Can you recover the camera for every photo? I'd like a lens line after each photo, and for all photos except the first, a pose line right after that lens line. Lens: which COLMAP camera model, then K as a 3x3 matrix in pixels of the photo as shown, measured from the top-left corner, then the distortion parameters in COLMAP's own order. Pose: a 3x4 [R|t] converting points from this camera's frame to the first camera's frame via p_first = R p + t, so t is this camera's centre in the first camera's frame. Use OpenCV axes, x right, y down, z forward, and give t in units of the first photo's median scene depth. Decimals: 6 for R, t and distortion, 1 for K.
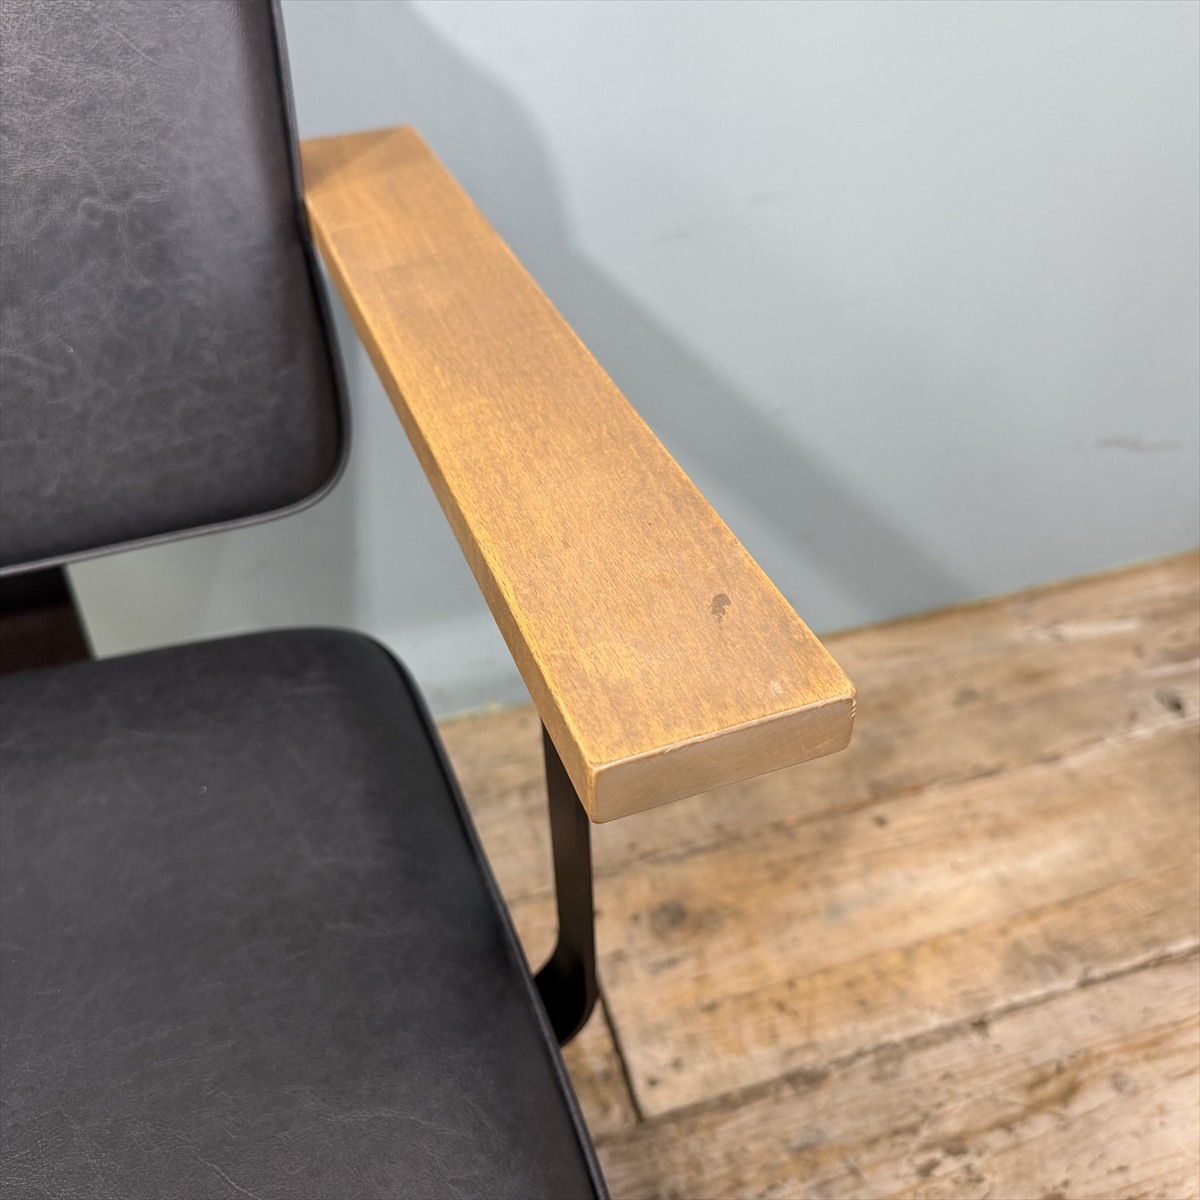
lens RADIAL K [[1164.2, 0, 594.8], [0, 1164.2, 604.2], [0, 0, 1]] dist [-0.013436, -0.033052]
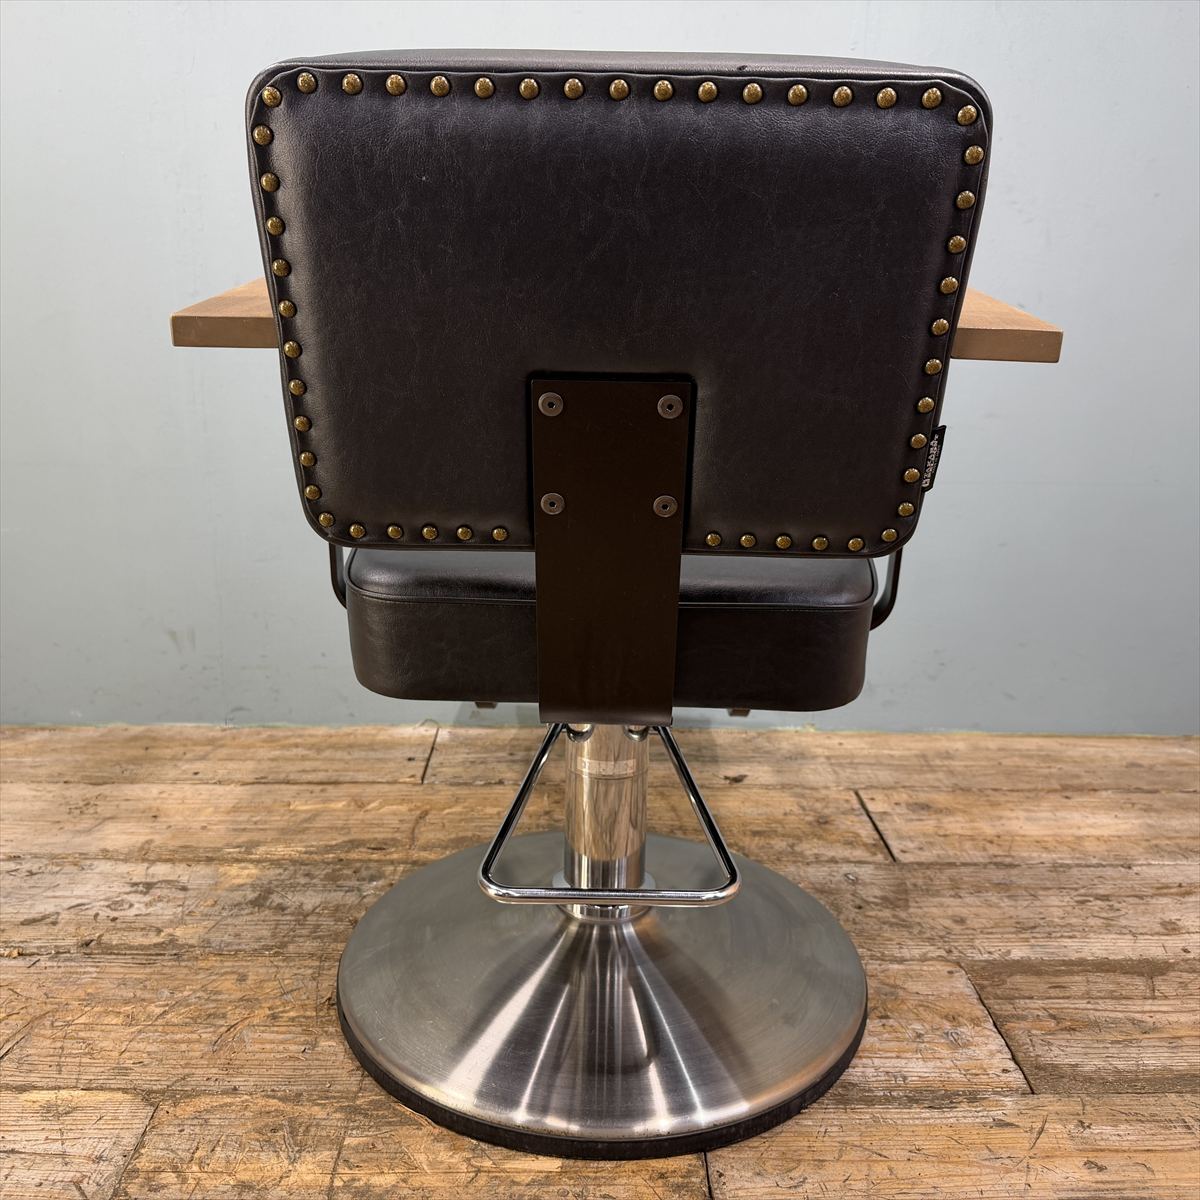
lens RADIAL K [[1114.6, 0, 596.9], [0, 1114.6, 598.9], [0, 0, 1]] dist [0.019365, -0.044118]
pose [[0.963595, 0.087326, -0.252702, -0.001289], [-0.201973, 0.857055, -0.473986, 0.957660], [0.175188, 0.507770, 0.843492, -0.589154]]
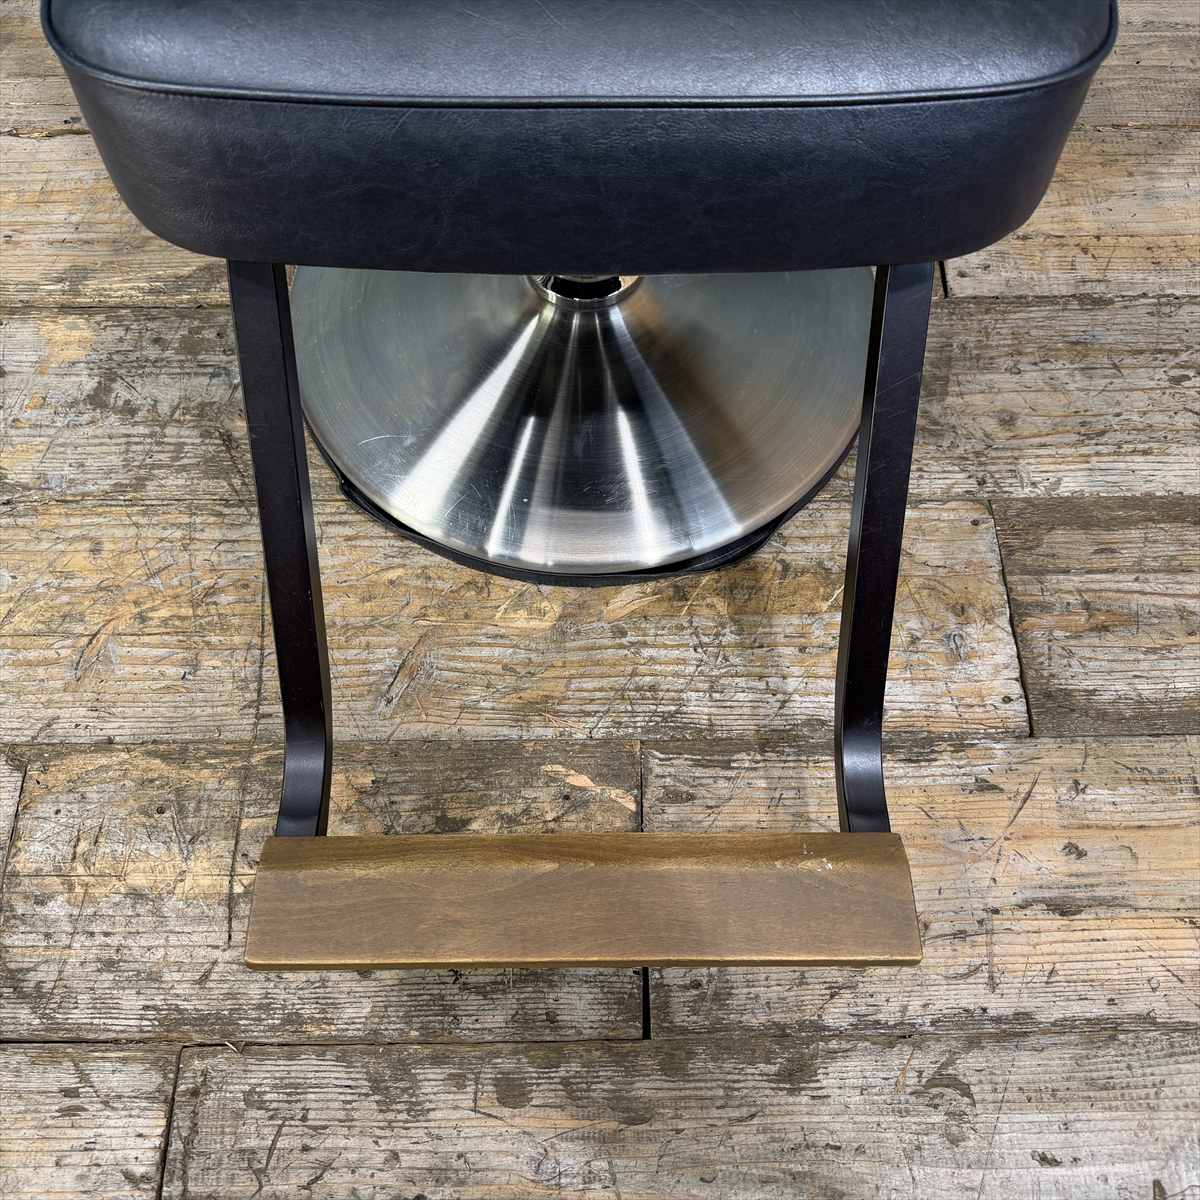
lens RADIAL K [[1089.4, 0, 597.1], [0, 1089.4, 603.5], [0, 0, 1]] dist [0.169792, -0.381608]
pose [[0.961357, 0.251916, -0.111045, -0.102134], [-0.198553, 0.913848, 0.354202, 0.400270], [0.190708, -0.318466, 0.928553, -0.248279]]
